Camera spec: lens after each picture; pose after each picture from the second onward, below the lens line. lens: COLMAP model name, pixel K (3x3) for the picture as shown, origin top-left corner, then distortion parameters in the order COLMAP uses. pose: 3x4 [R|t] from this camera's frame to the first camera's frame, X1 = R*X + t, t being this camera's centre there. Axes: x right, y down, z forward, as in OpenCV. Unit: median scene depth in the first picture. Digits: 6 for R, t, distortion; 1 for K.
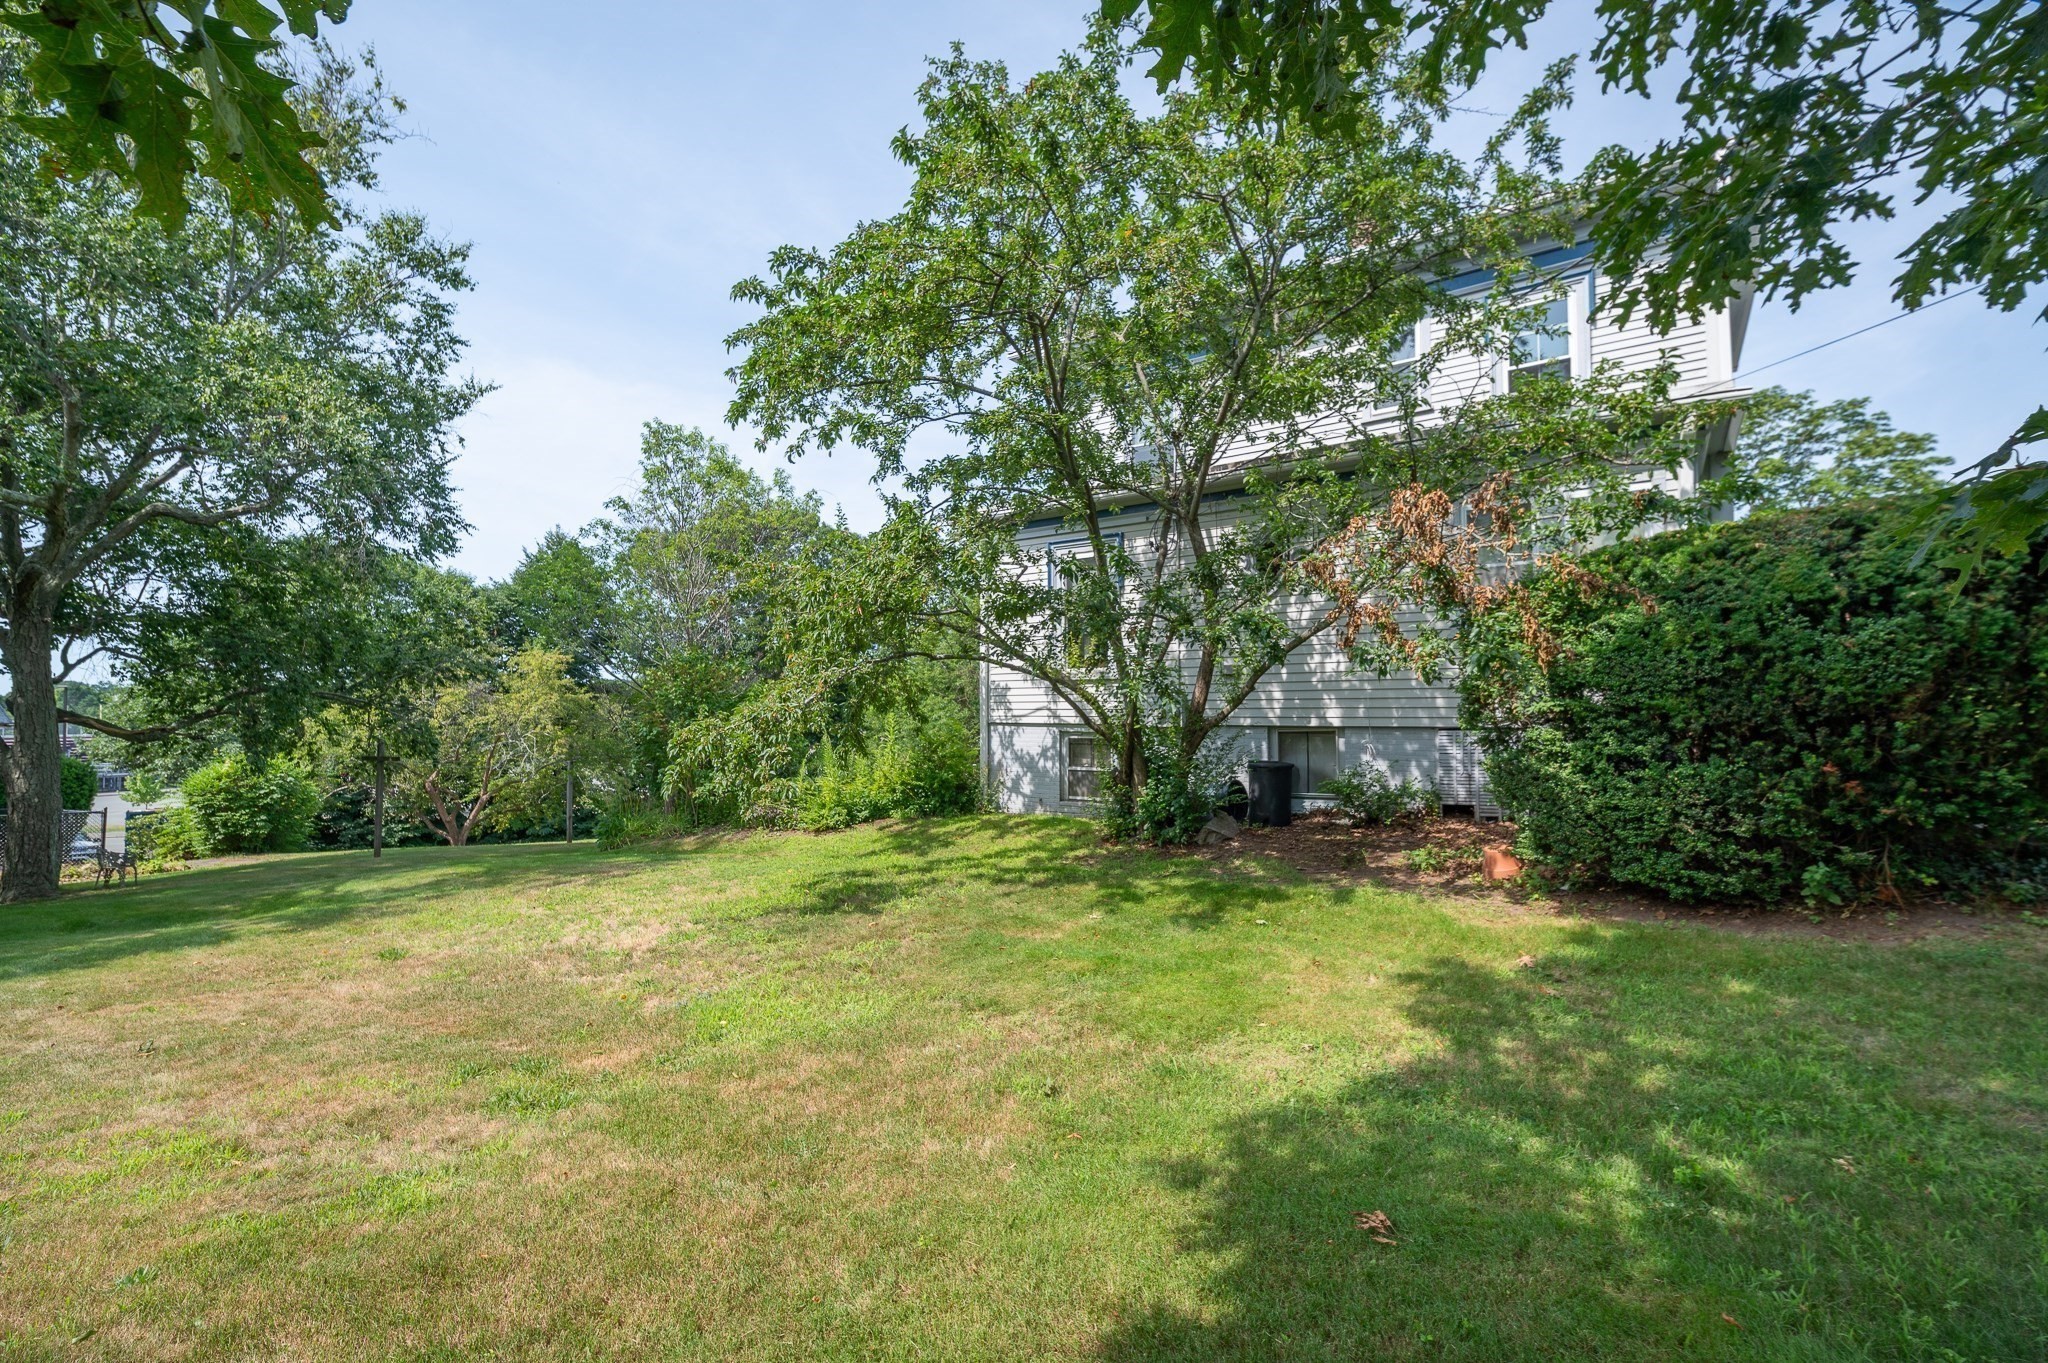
lens RADIAL K [[889.4, 0, 1024.0], [0, 889.4, 681.5], [0, 0, 1]] dist [0.002183, -0.001198]
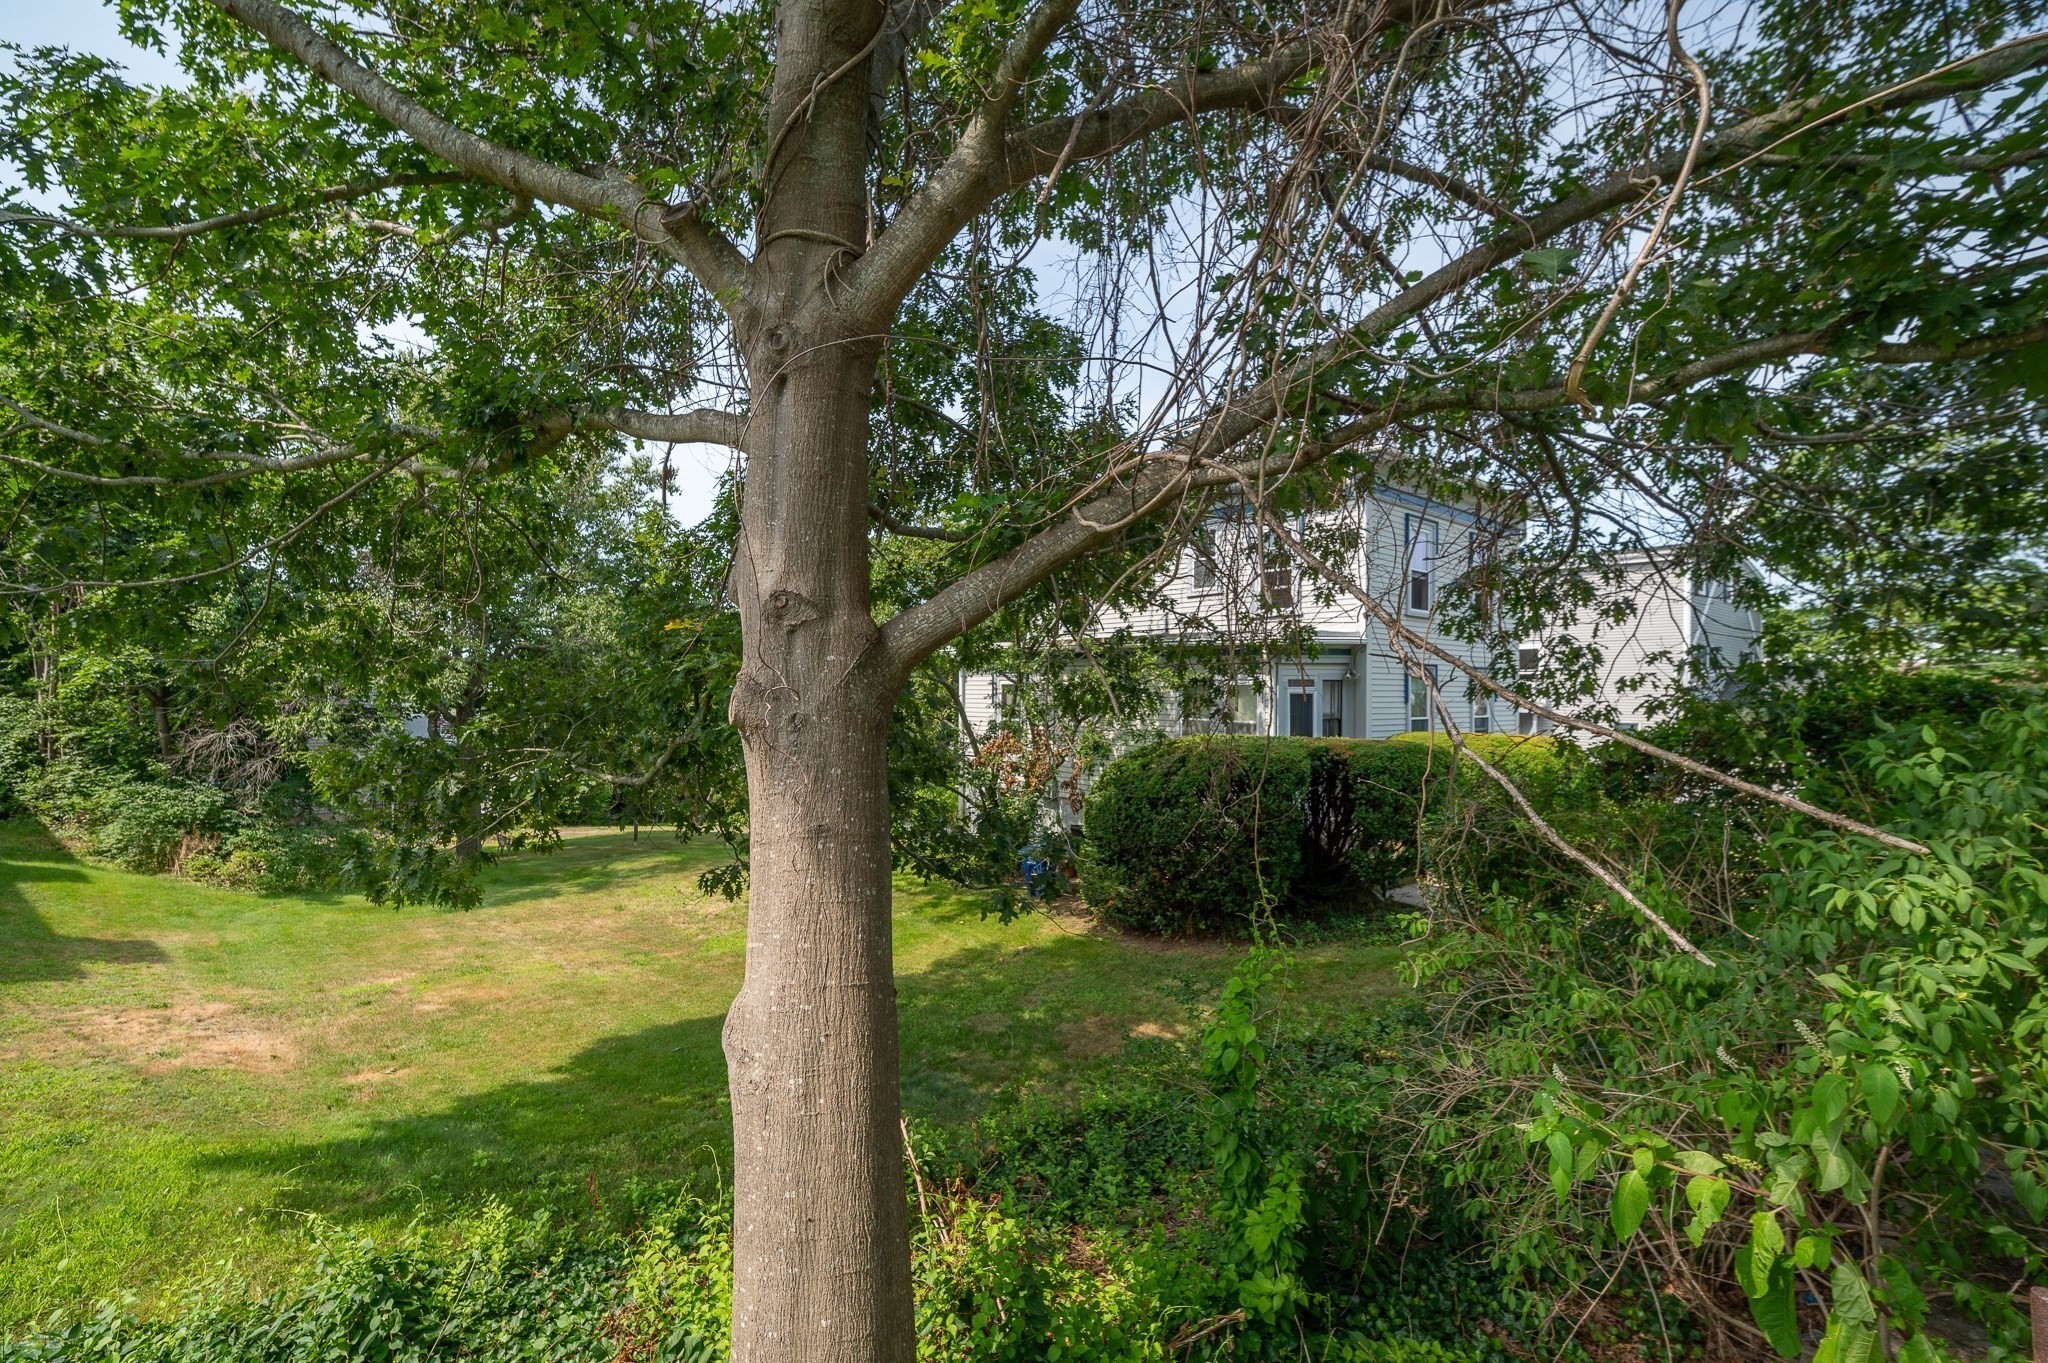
lens RADIAL K [[889.4, 0, 1024.0], [0, 889.4, 681.5], [0, 0, 1]] dist [0.002183, -0.001198]
pose [[0.969398, 0.006612, -0.245406, 0.653328], [0.000827, 0.999544, 0.030199, -0.262313], [0.245494, -0.029478, 0.968950, -0.717696]]
